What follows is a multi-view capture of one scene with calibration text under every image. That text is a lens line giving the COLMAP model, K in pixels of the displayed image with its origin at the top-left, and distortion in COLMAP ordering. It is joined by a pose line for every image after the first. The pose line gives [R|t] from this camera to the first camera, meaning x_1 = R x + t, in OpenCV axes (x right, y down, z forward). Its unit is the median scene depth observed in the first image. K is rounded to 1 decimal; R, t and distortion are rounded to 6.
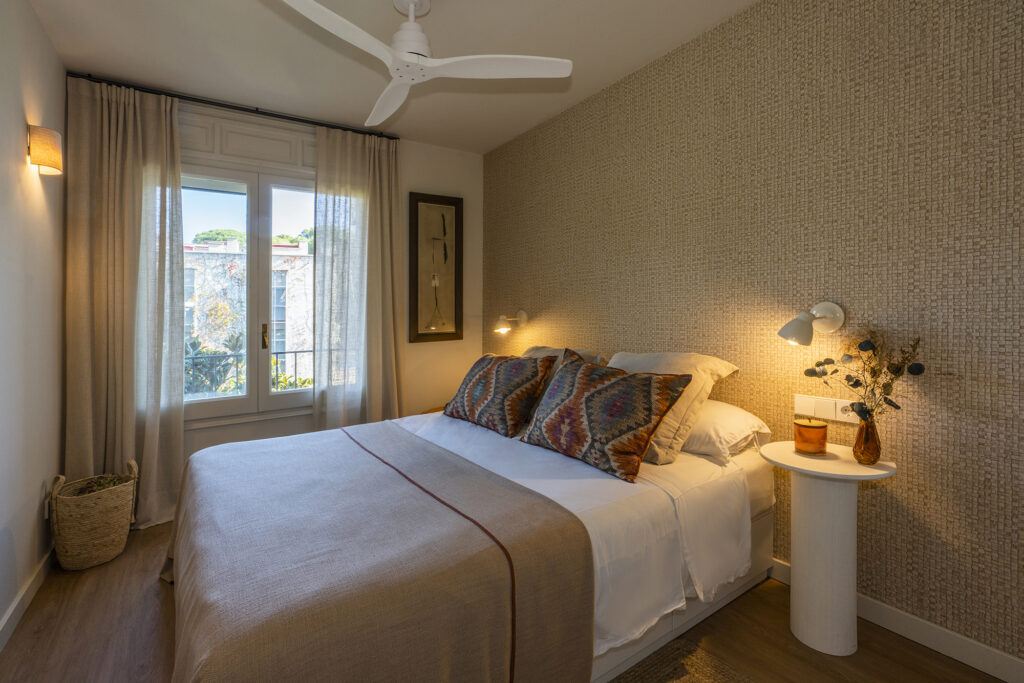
lens RADIAL K [[396.7, 0, 503.3], [0, 396.7, 341.2], [0, 0, 1]] dist [-0.006554, 0.001793]
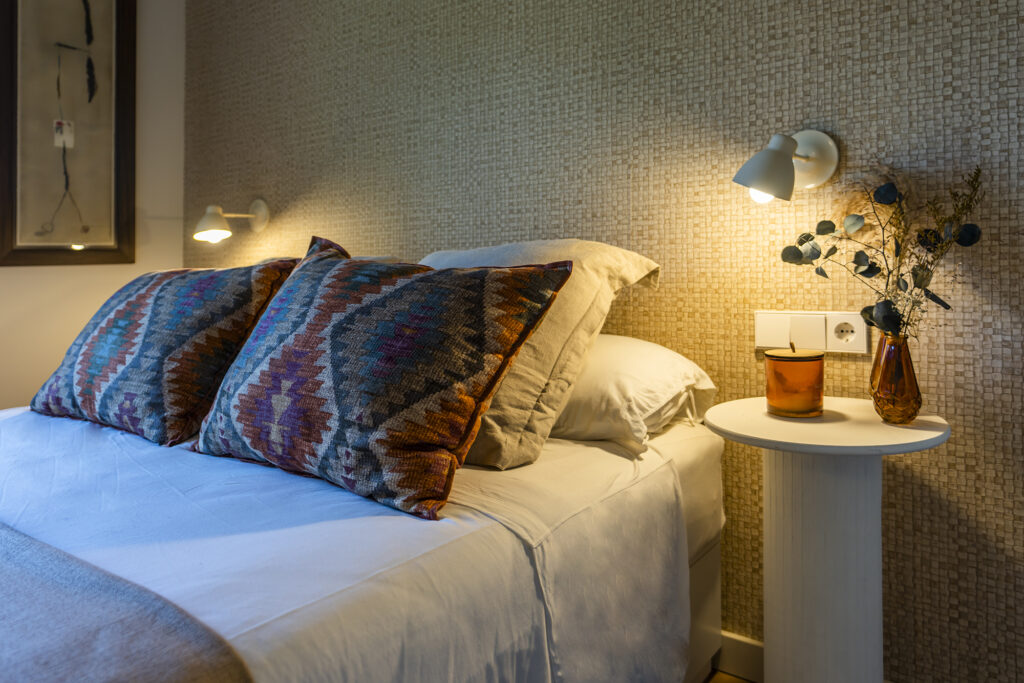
lens RADIAL K [[630.2, 0, 512.2], [0, 630.2, 337.8], [0, 0, 1]] dist [-0.007384, 0.002202]
pose [[0.941270, -0.026375, 0.336622, 0.174005], [0.010331, 0.998727, 0.049364, 0.133840], [-0.337496, -0.042987, 0.940345, 0.357410]]
